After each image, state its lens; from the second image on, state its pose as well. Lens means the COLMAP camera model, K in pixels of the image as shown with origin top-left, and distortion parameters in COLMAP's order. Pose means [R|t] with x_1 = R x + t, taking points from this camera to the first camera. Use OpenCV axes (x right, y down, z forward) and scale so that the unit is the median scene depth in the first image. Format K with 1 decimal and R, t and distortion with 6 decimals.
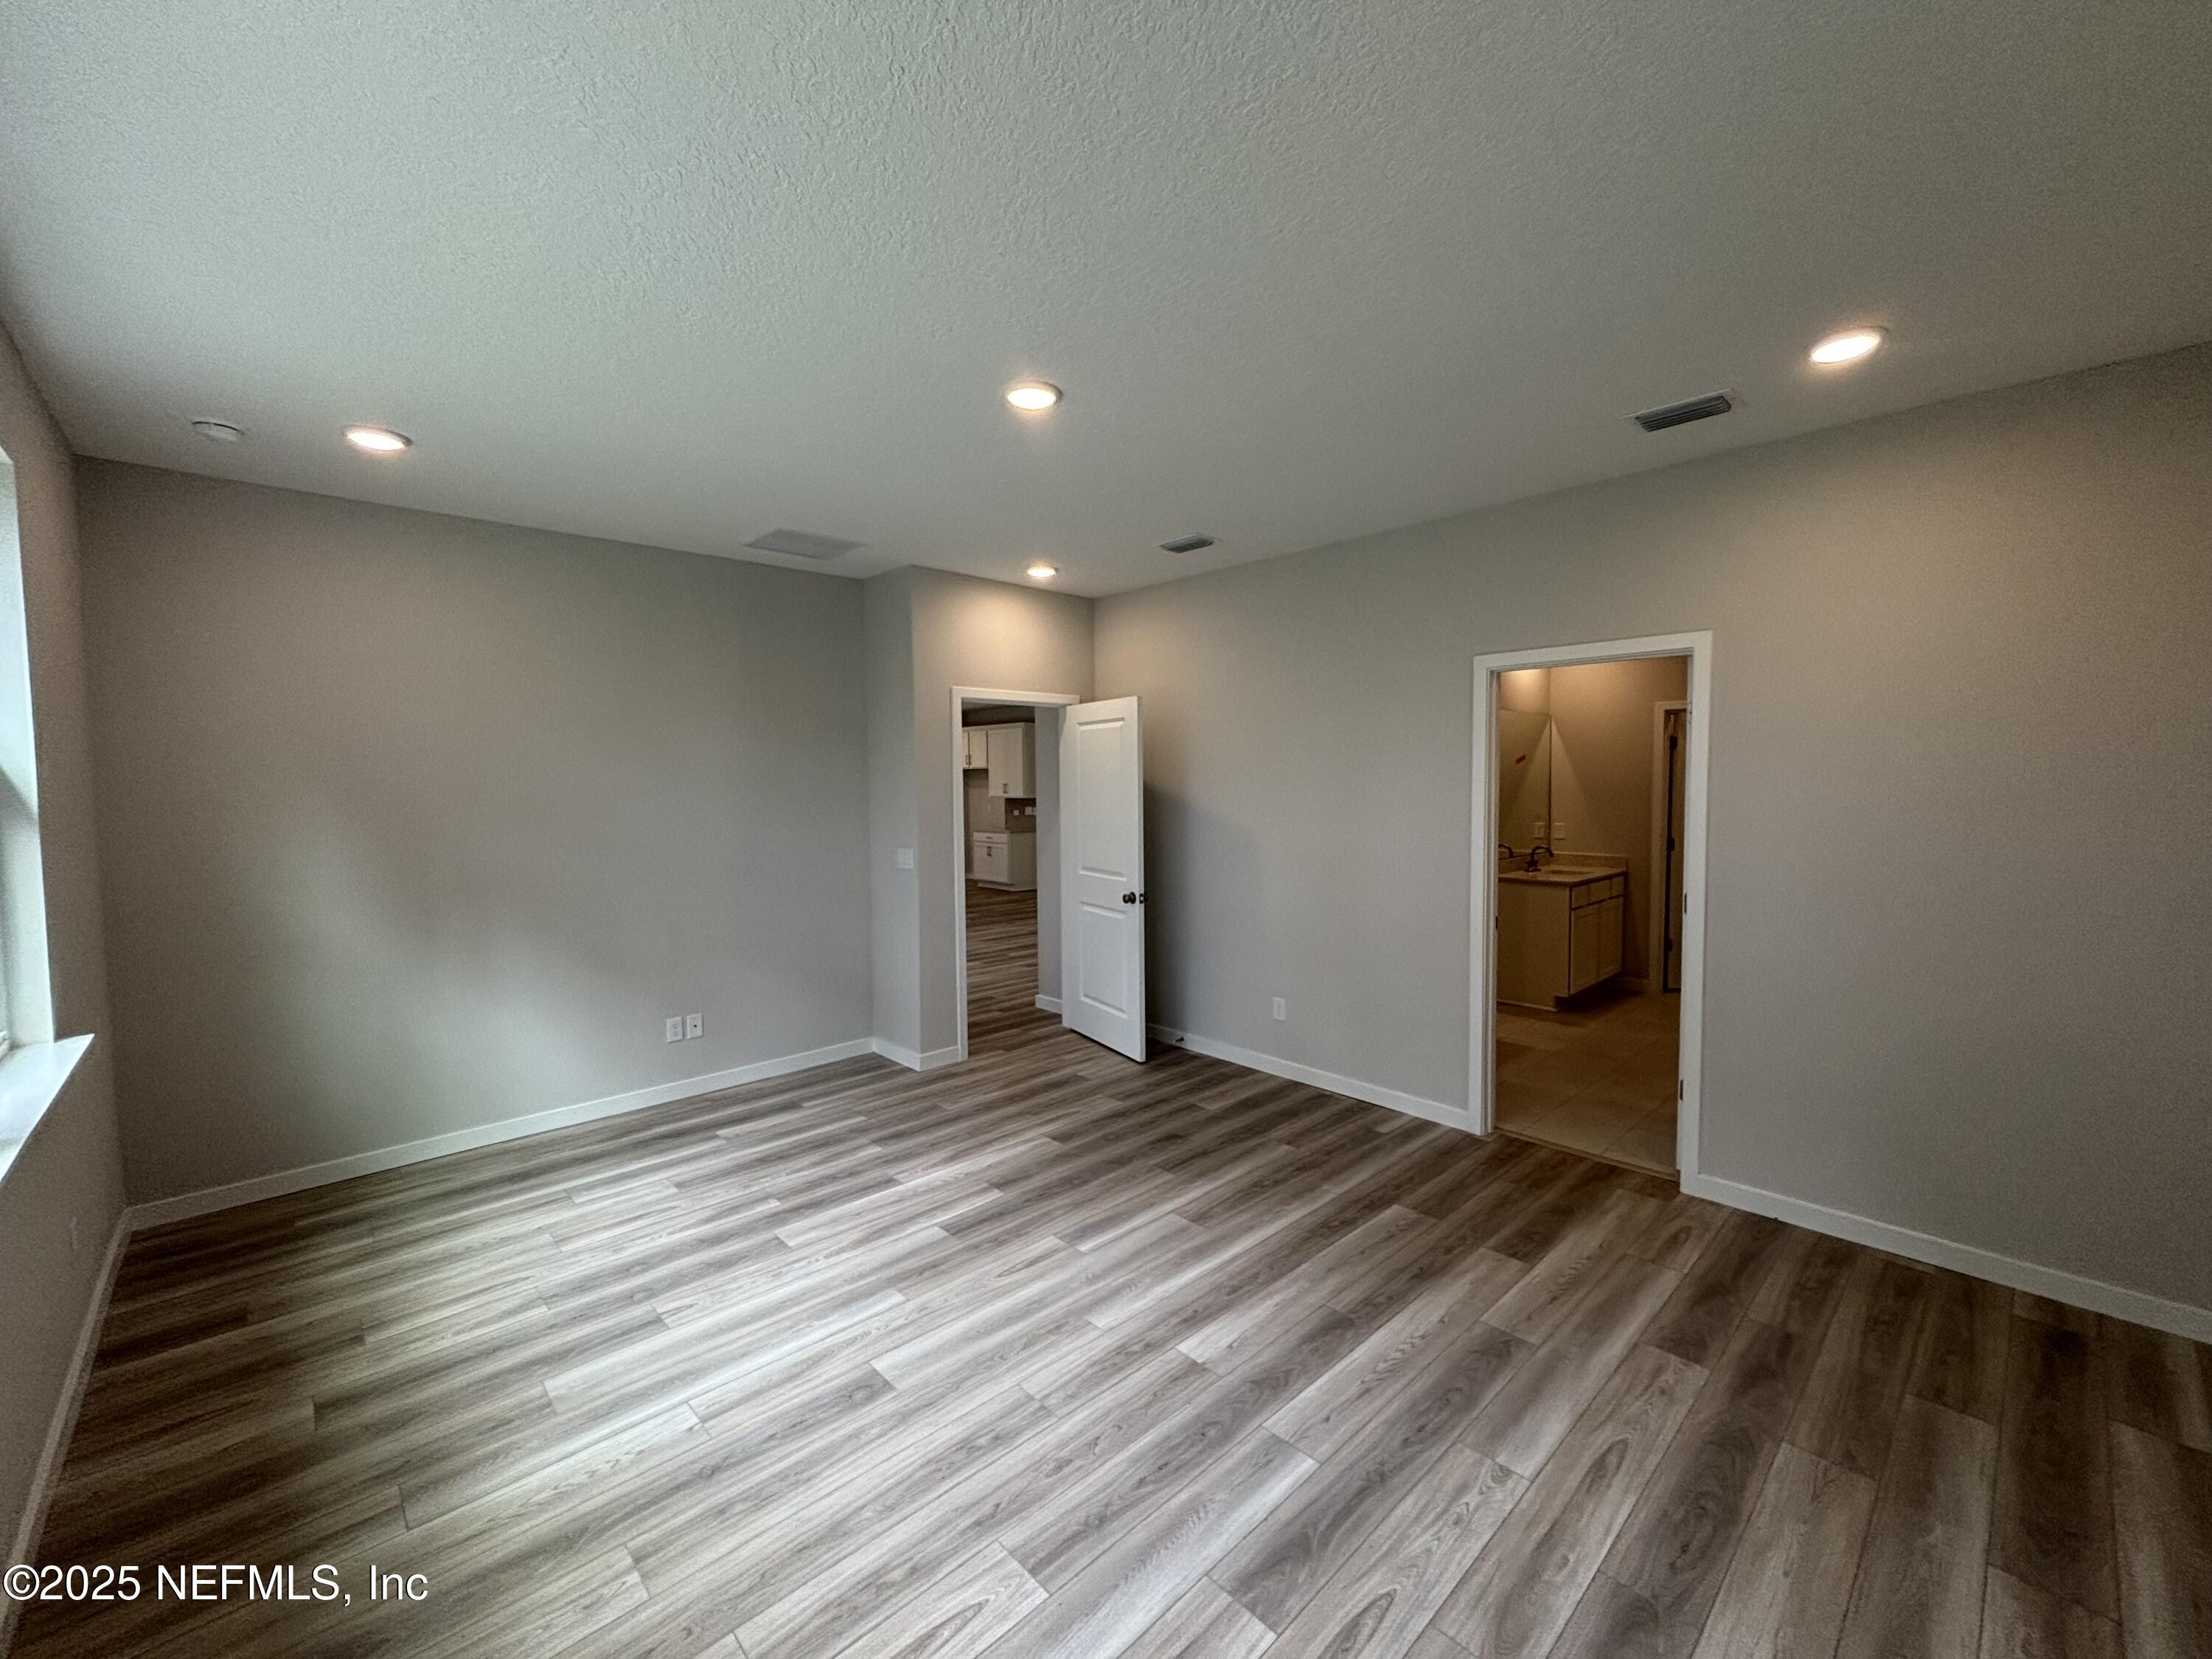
lens RADIAL K [[894.4, 0, 1116.8], [0, 894.4, 823.9], [0, 0, 1]] dist [0.001771, -0.000733]
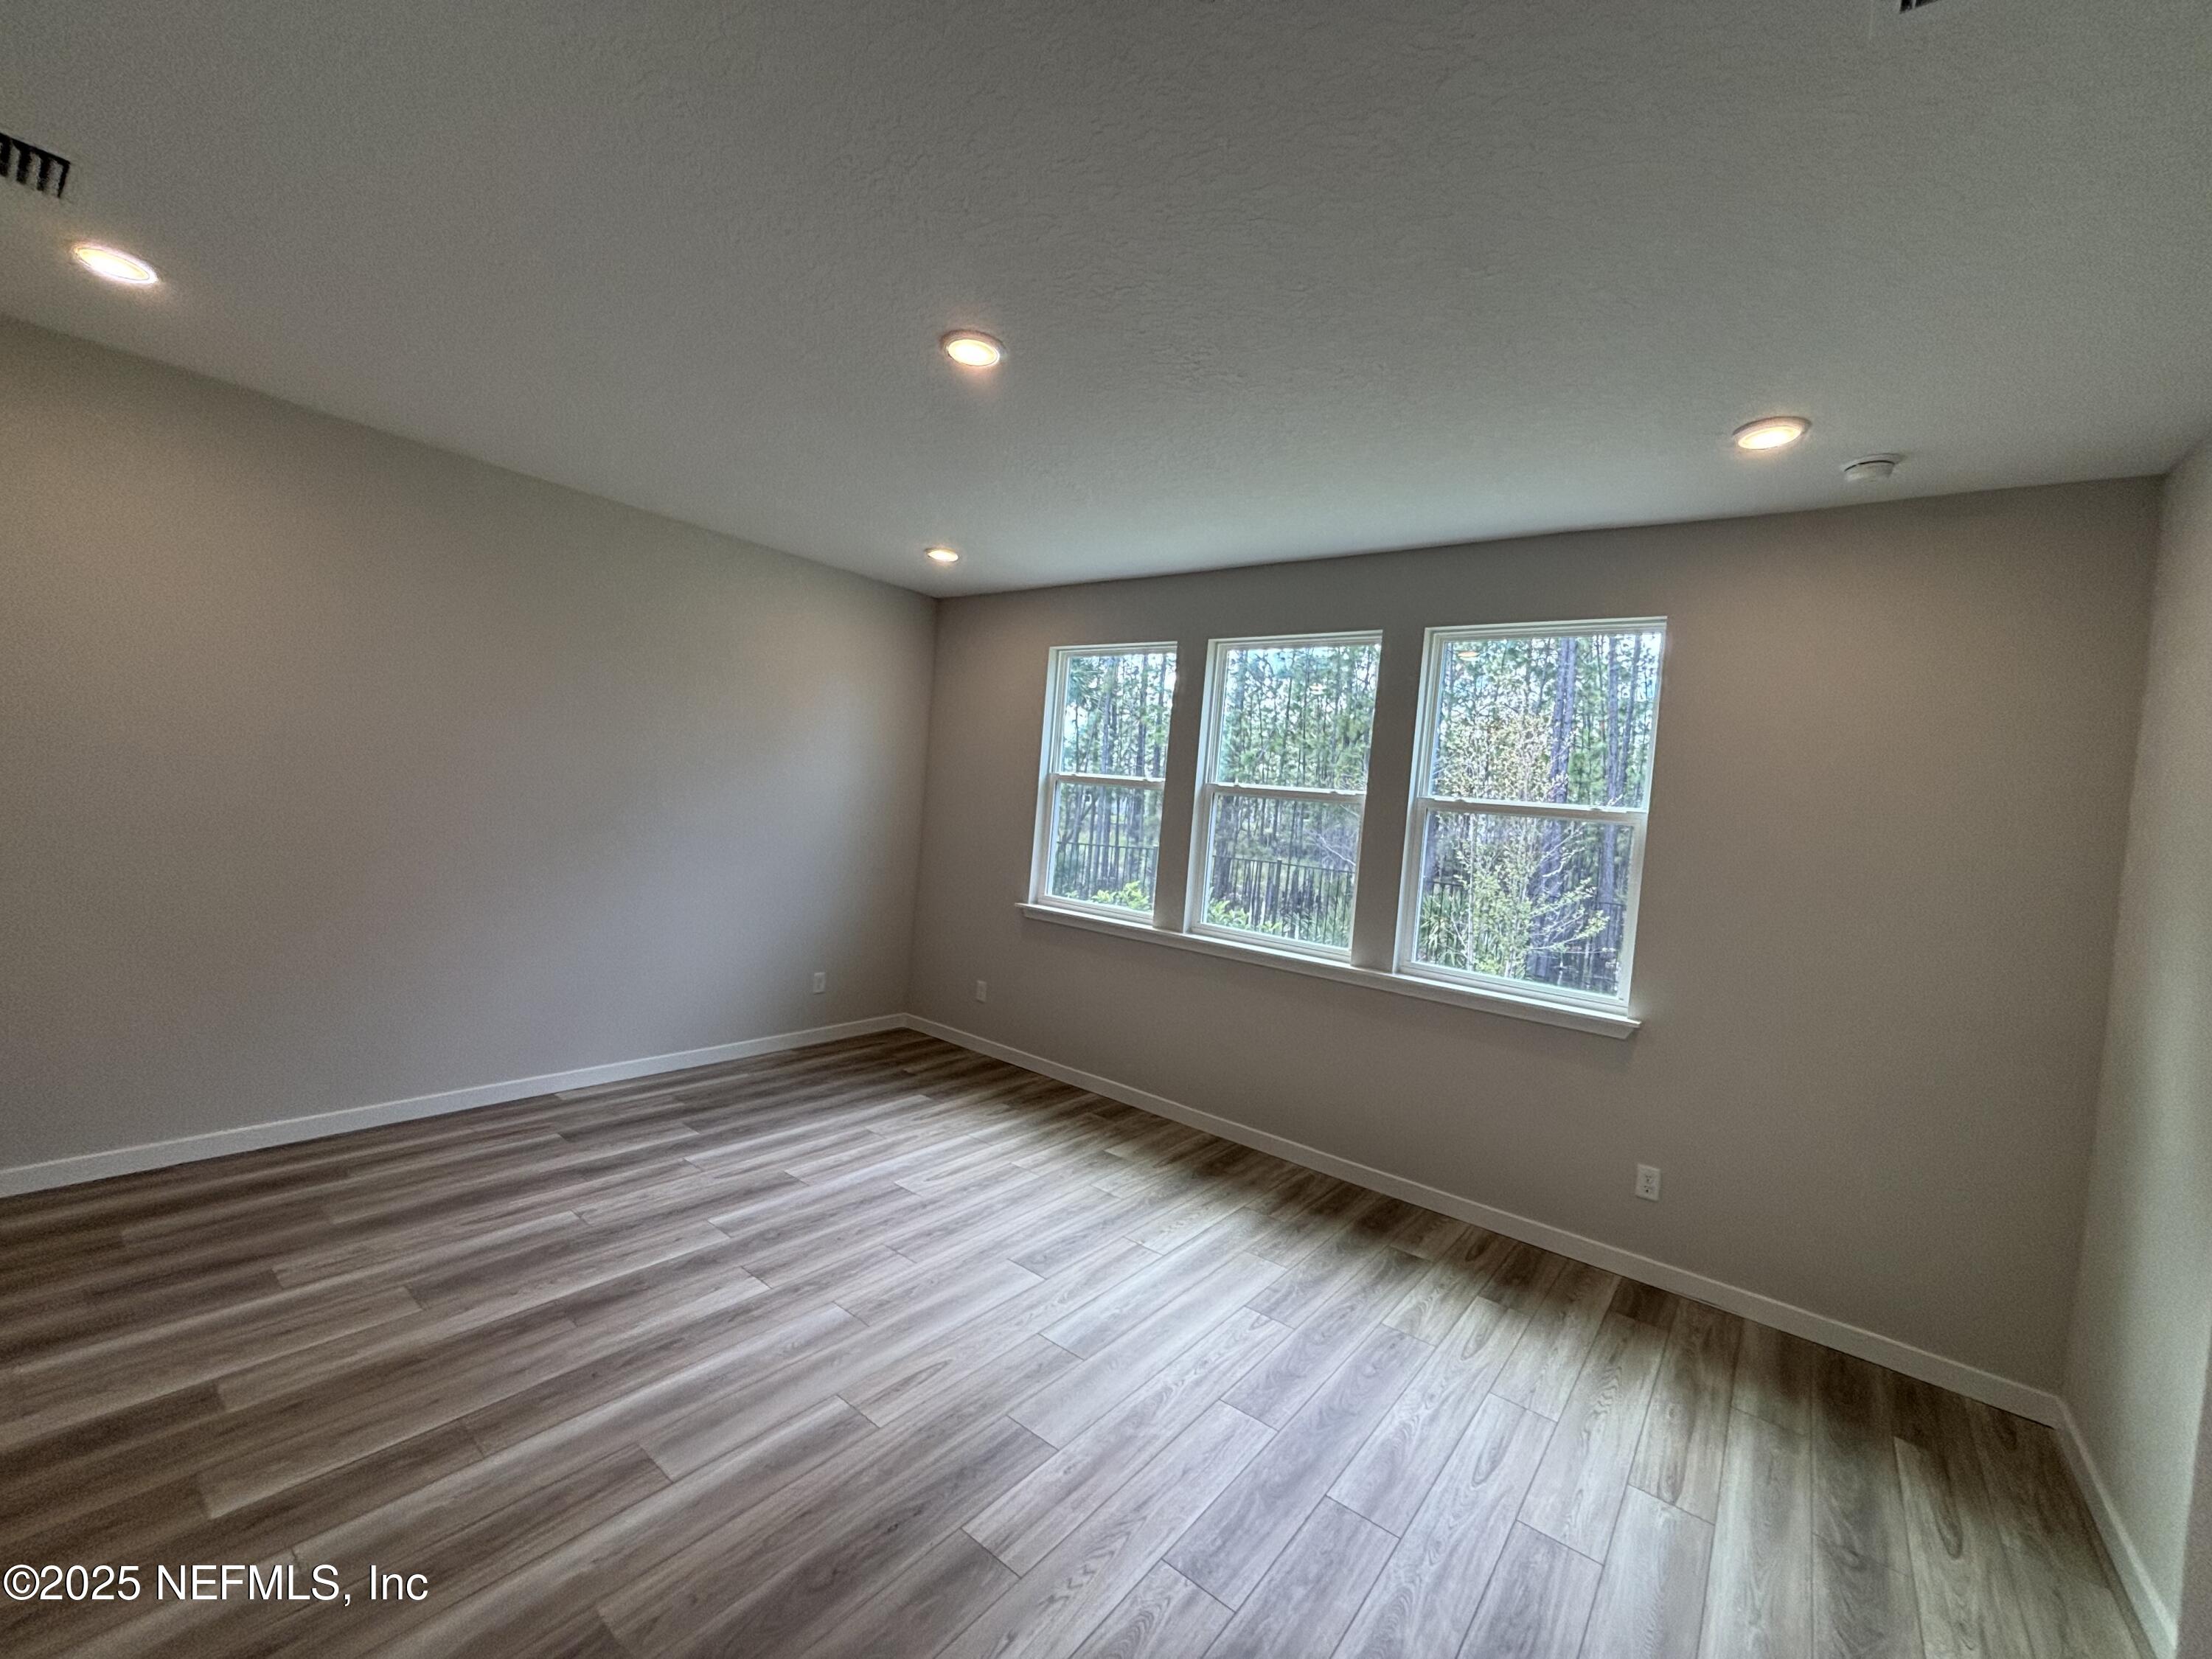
lens RADIAL K [[894.4, 0, 1116.8], [0, 894.4, 823.9], [0, 0, 1]] dist [0.001771, -0.000733]
pose [[-0.985554, -0.070552, -0.153966, -0.135272], [-0.083479, 0.993360, 0.079165, -0.092423], [0.147359, 0.090874, -0.984900, 1.989451]]
